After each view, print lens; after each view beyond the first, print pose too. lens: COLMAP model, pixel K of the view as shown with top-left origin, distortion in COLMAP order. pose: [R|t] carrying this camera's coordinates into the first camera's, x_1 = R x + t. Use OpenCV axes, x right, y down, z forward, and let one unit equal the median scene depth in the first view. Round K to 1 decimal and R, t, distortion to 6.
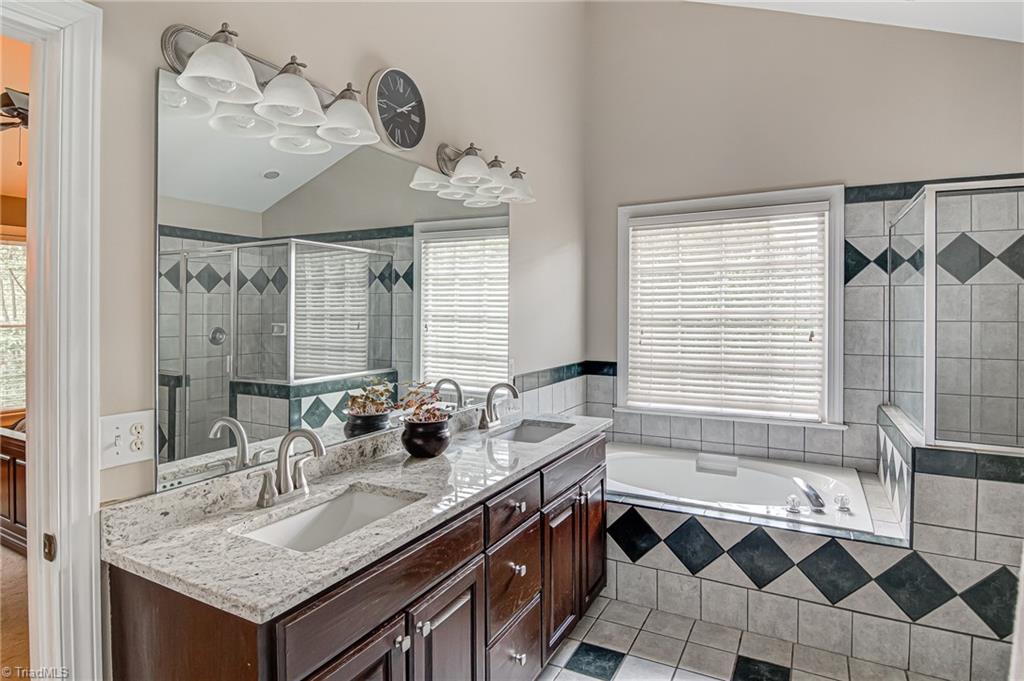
lens RADIAL K [[553.0, 0, 514.3], [0, 553.0, 323.8], [0, 0, 1]] dist [0.002805, -0.018405]
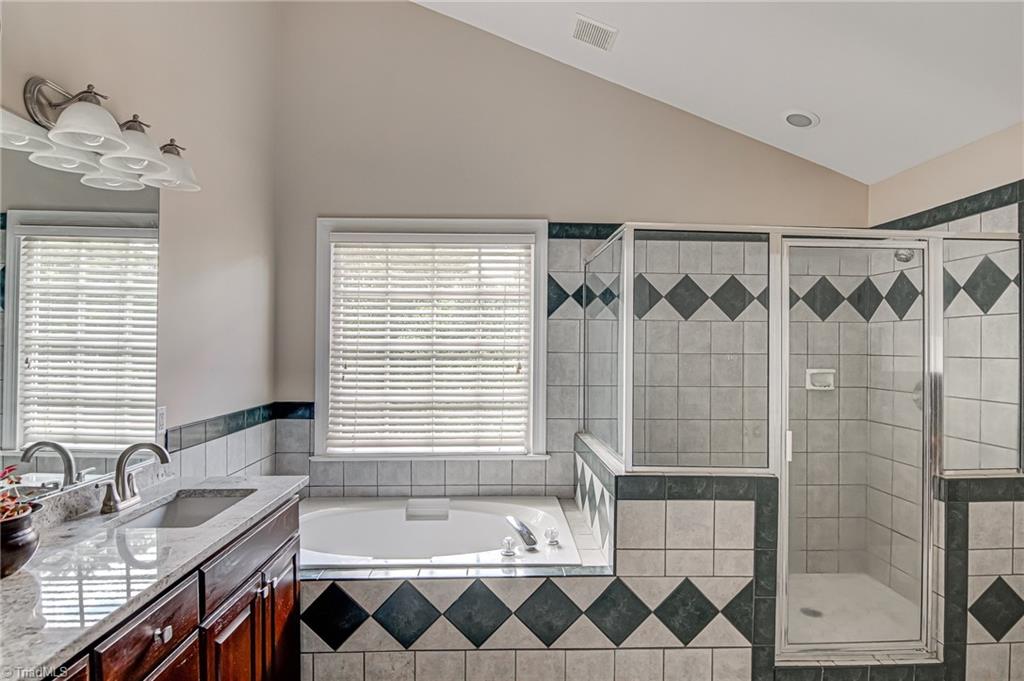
lens RADIAL K [[549.5, 0, 512.0], [0, 549.5, 340.5], [0, 0, 1]] dist [0.003530, -0.019419]
pose [[0.863280, 0.010474, 0.504617, 0.028940], [0.003491, 0.999637, -0.026721, -0.001092], [-0.504714, 0.024829, 0.862930, 0.162995]]
